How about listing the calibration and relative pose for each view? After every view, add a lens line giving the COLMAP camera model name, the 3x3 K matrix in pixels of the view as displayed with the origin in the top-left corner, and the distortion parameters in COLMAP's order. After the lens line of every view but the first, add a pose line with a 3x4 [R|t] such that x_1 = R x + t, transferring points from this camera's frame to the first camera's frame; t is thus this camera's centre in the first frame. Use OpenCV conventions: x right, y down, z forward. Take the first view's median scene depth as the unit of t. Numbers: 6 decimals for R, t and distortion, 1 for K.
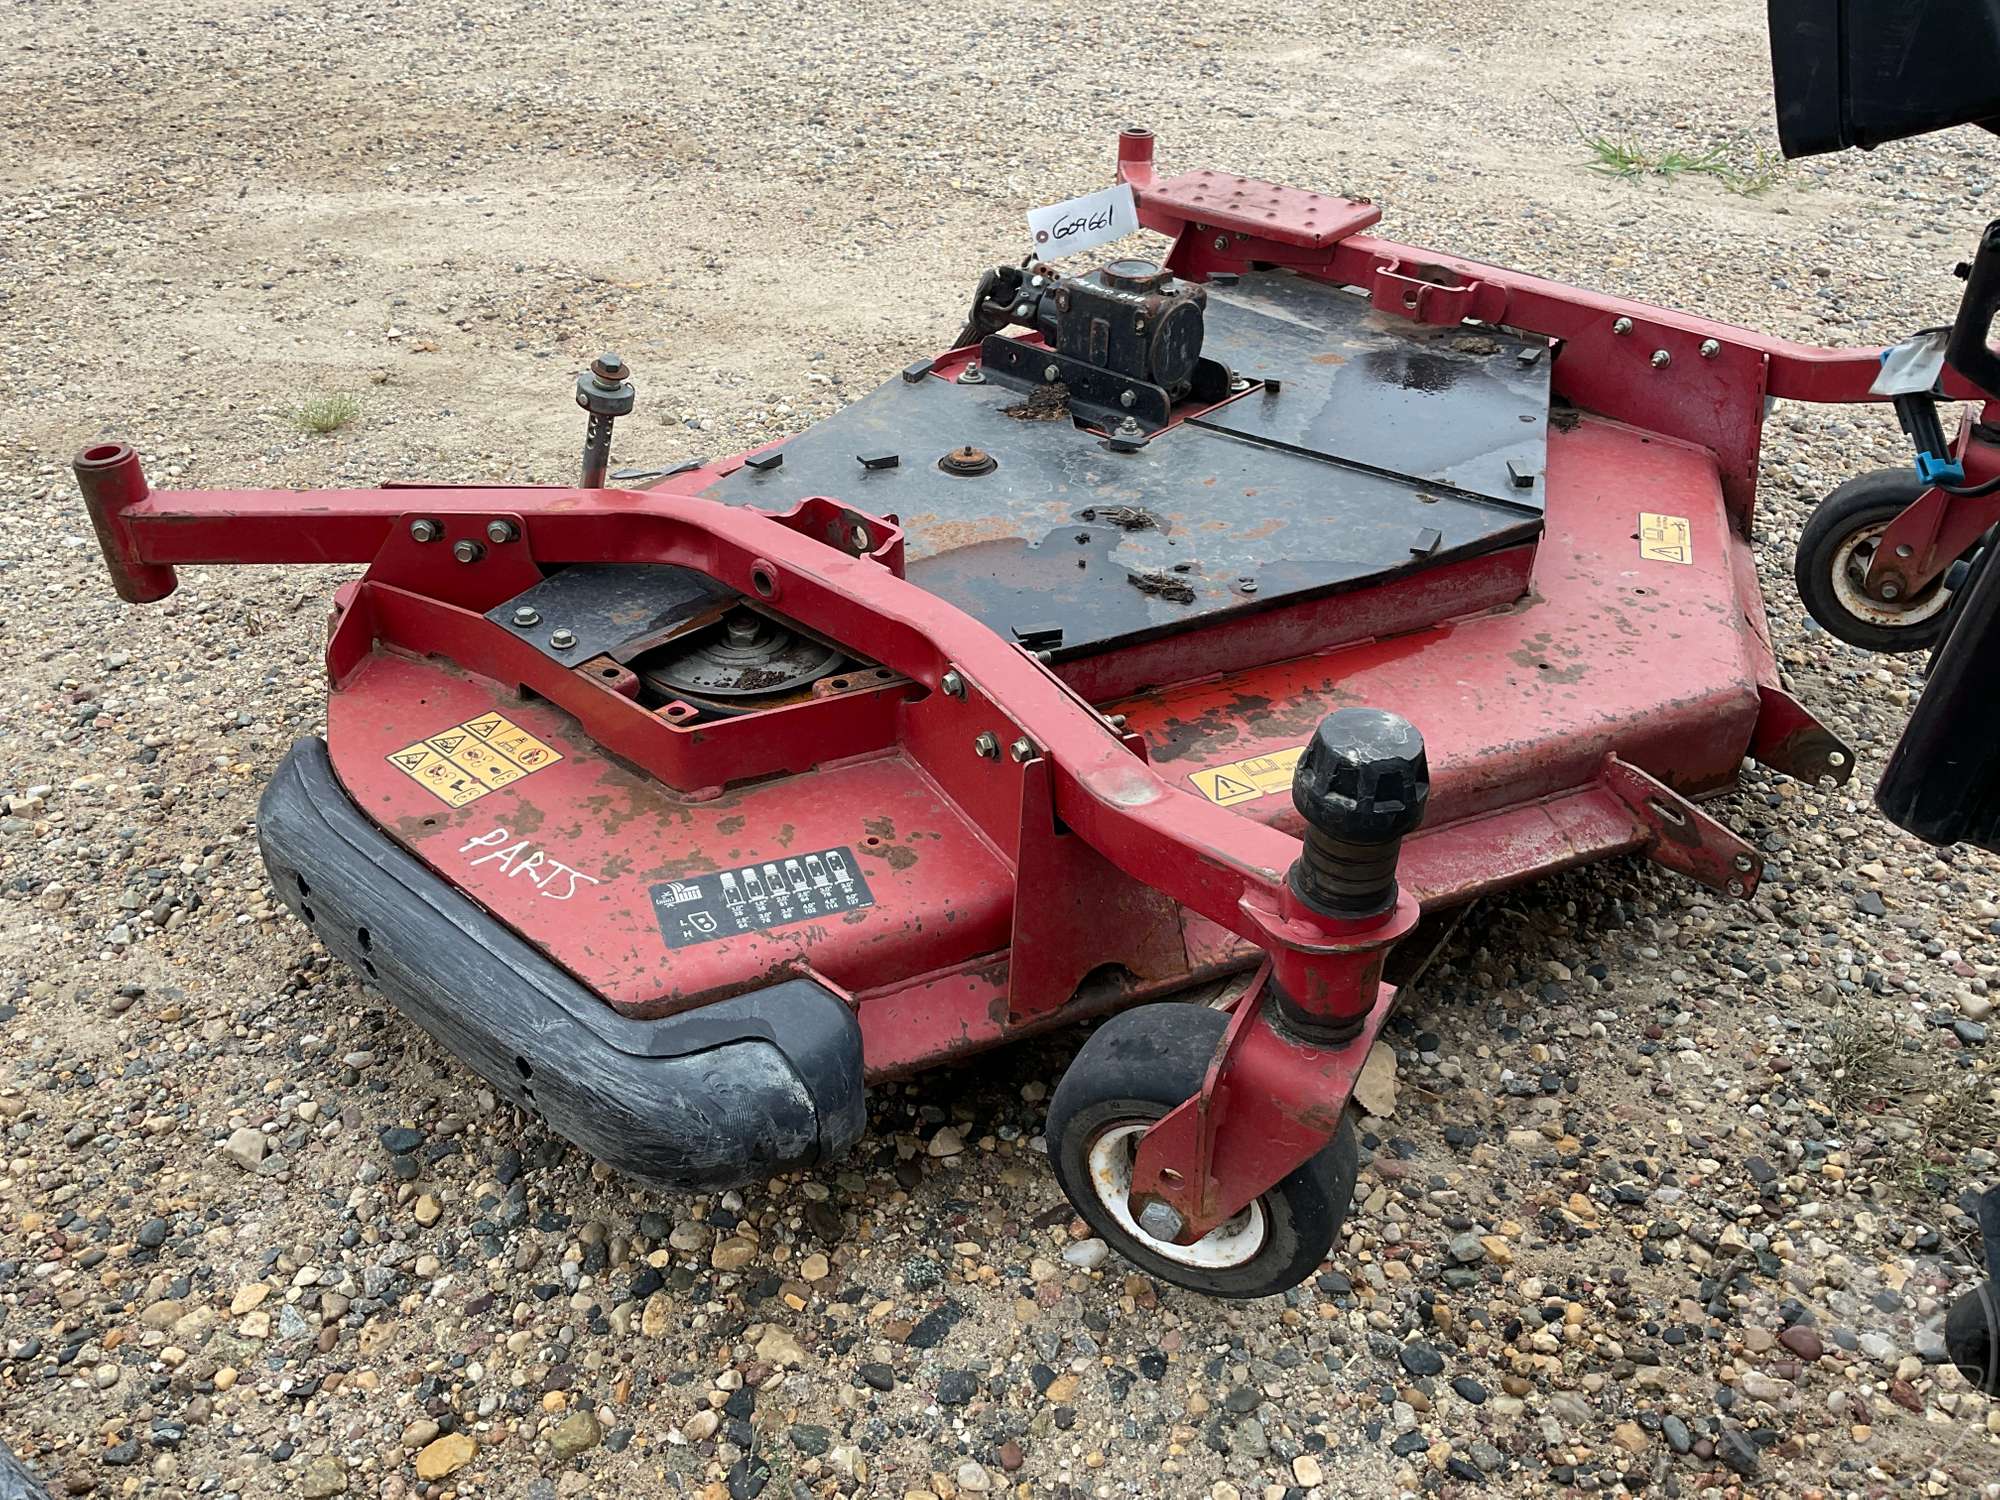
lens RADIAL K [[1660.7, 0, 1000.0], [0, 1660.7, 750.0], [0, 0, 1]] dist [0.082275, -0.171398]
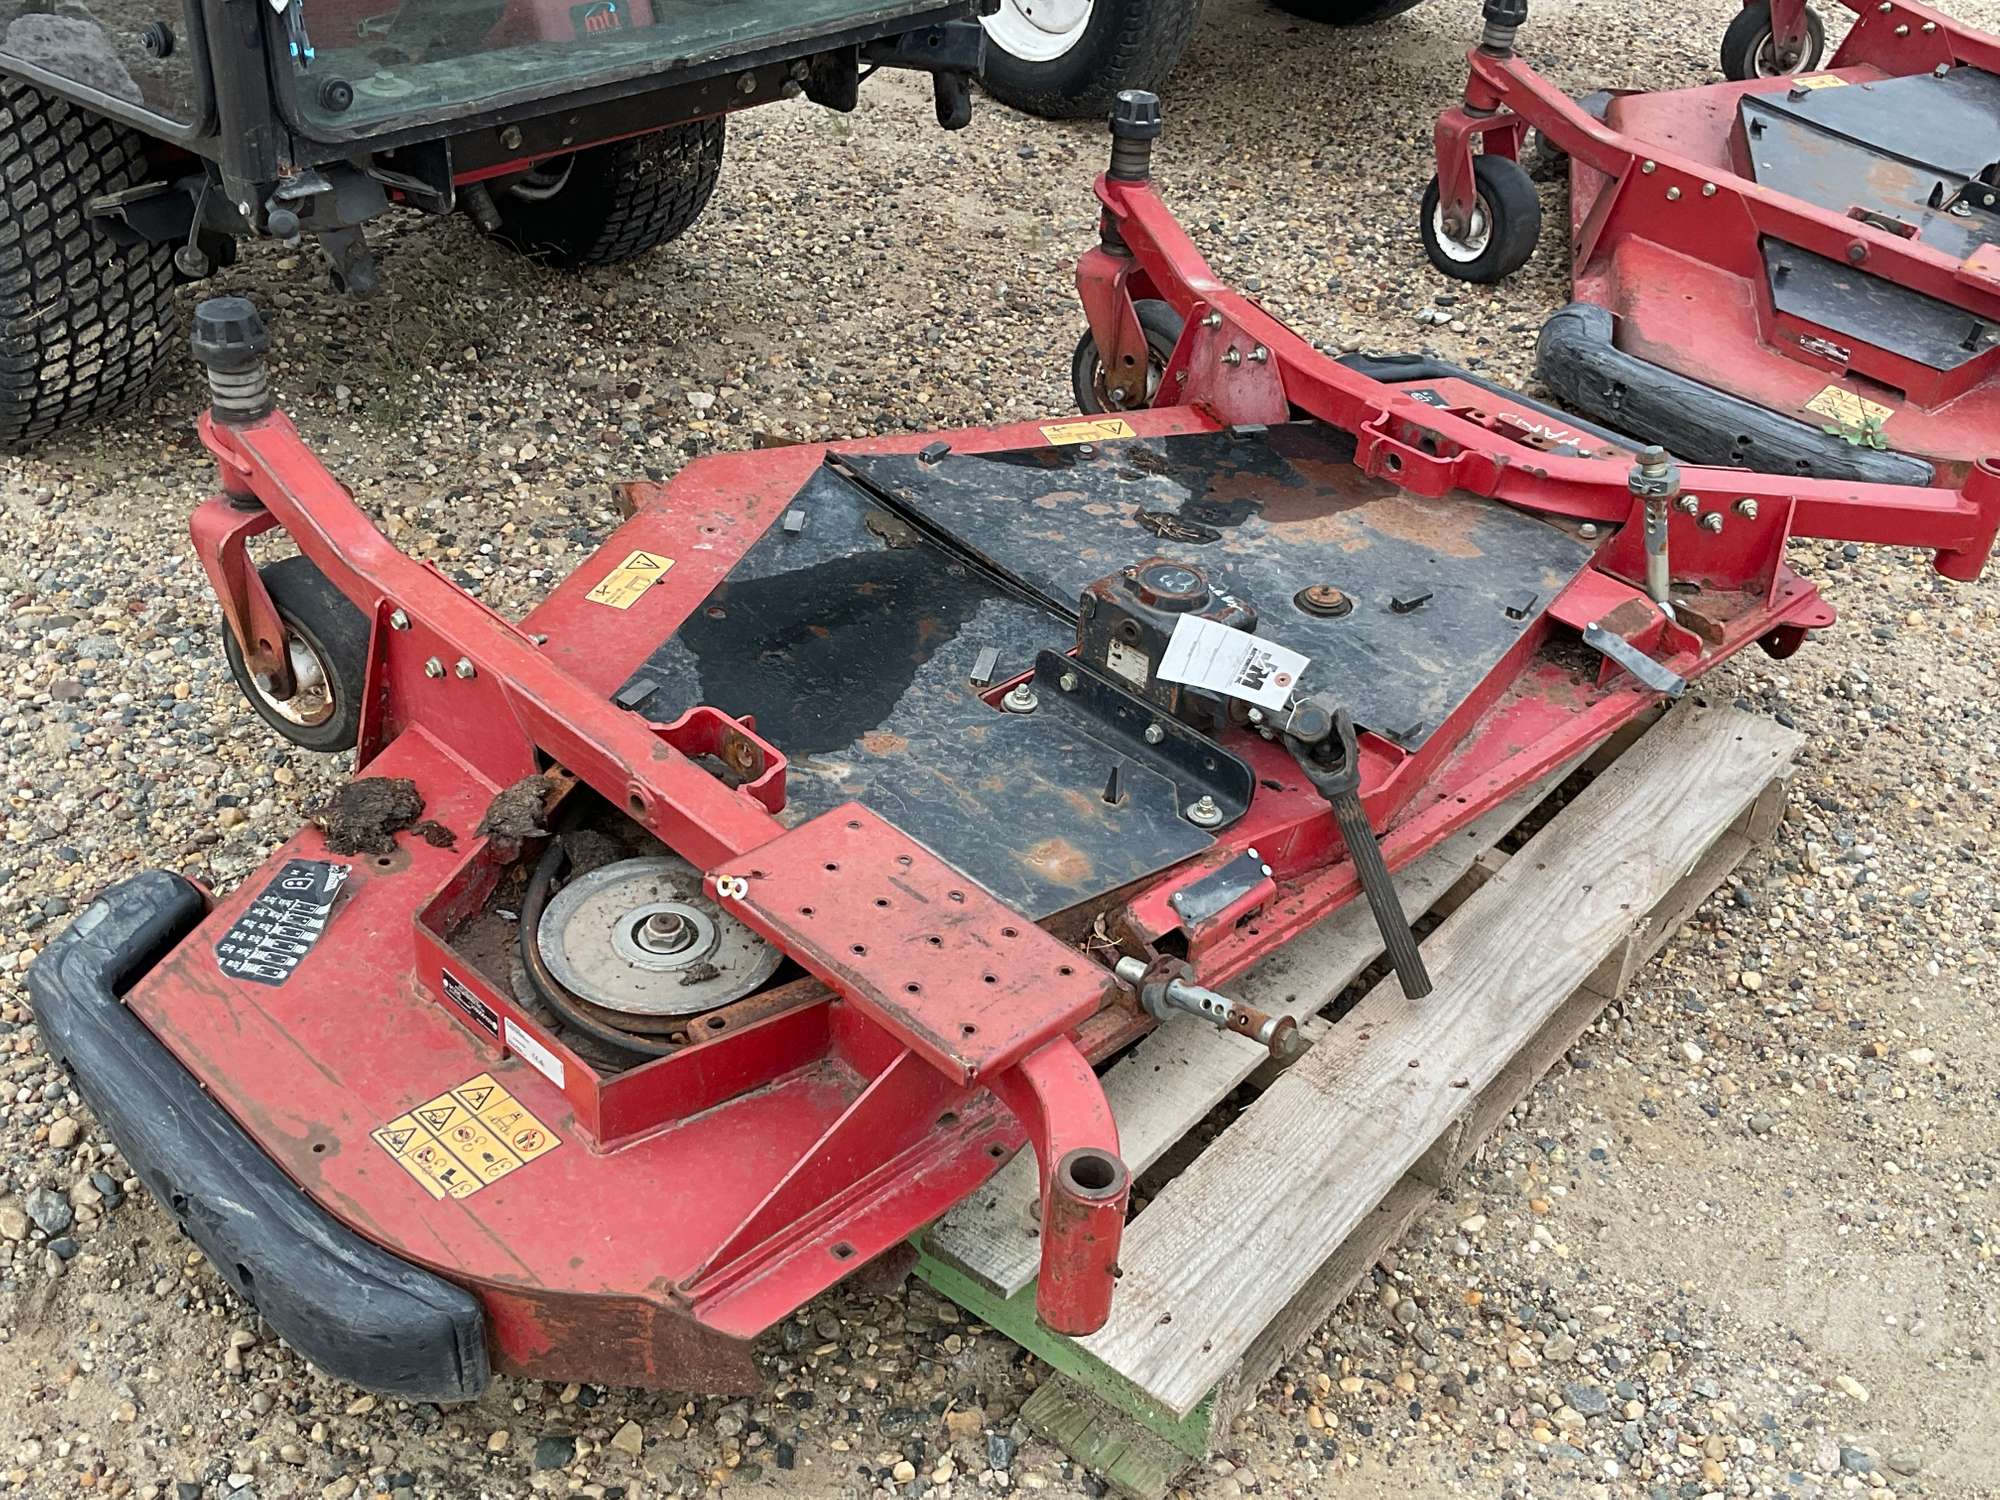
lens RADIAL K [[2166.9, 0, 999.6], [0, 2166.9, 736.4], [0, 0, 1]] dist [0.135492, -0.298398]
pose [[-0.993324, -0.115321, -0.002803, 0.241205], [-0.045626, 0.370457, 0.927728, -1.927577], [-0.105948, 0.921663, -0.373245, 2.259845]]
